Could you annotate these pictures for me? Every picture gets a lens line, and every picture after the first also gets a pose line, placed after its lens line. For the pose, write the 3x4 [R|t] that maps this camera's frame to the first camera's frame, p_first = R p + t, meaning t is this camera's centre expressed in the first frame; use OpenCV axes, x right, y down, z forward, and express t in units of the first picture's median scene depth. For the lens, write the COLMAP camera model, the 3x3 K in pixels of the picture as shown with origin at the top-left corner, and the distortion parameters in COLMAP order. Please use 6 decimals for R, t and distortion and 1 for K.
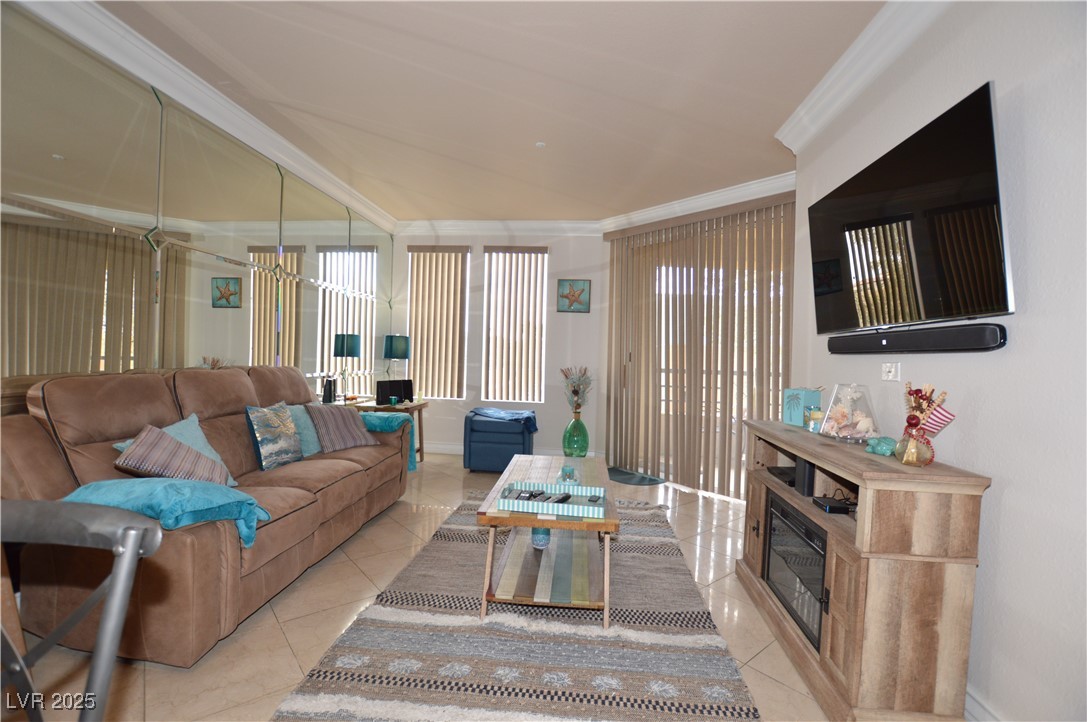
lens RADIAL K [[484.7, 0, 543.5], [0, 484.7, 361.0], [0, 0, 1]] dist [-0.025503, 0.000379]
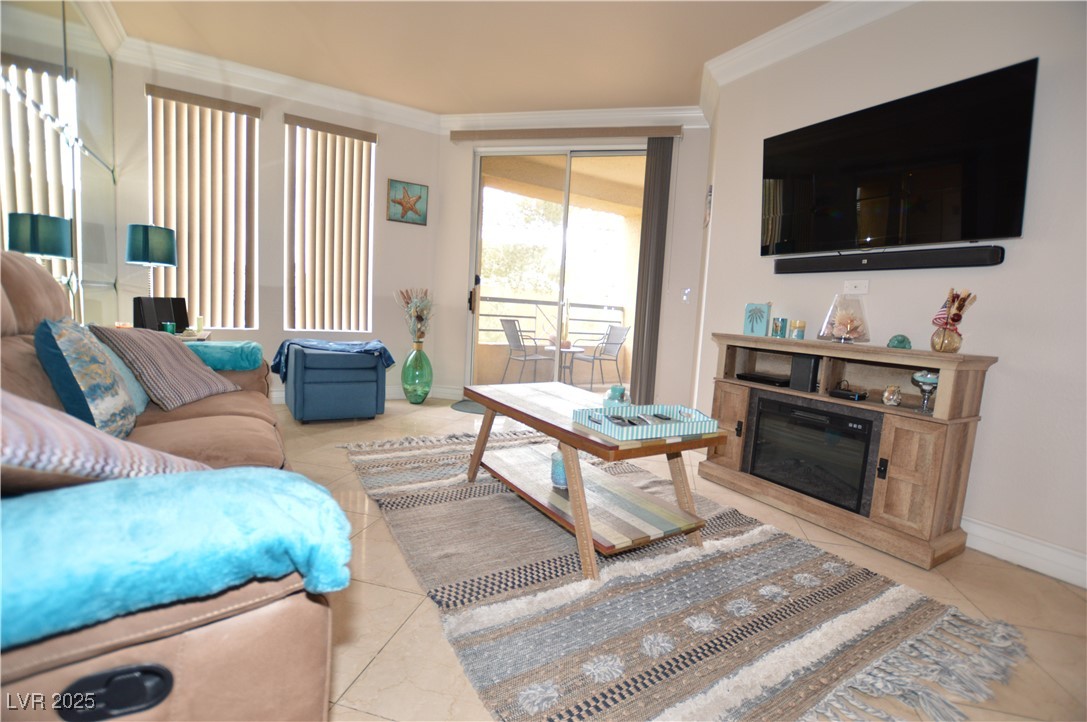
lens RADIAL K [[484.7, 0, 543.5], [0, 484.7, 361.0], [0, 0, 1]] dist [-0.025503, 0.000379]
pose [[0.805351, -0.046203, 0.590995, -0.275362], [-0.025855, 0.993272, 0.112885, 0.038904], [-0.592234, -0.106193, 0.798738, 0.192764]]
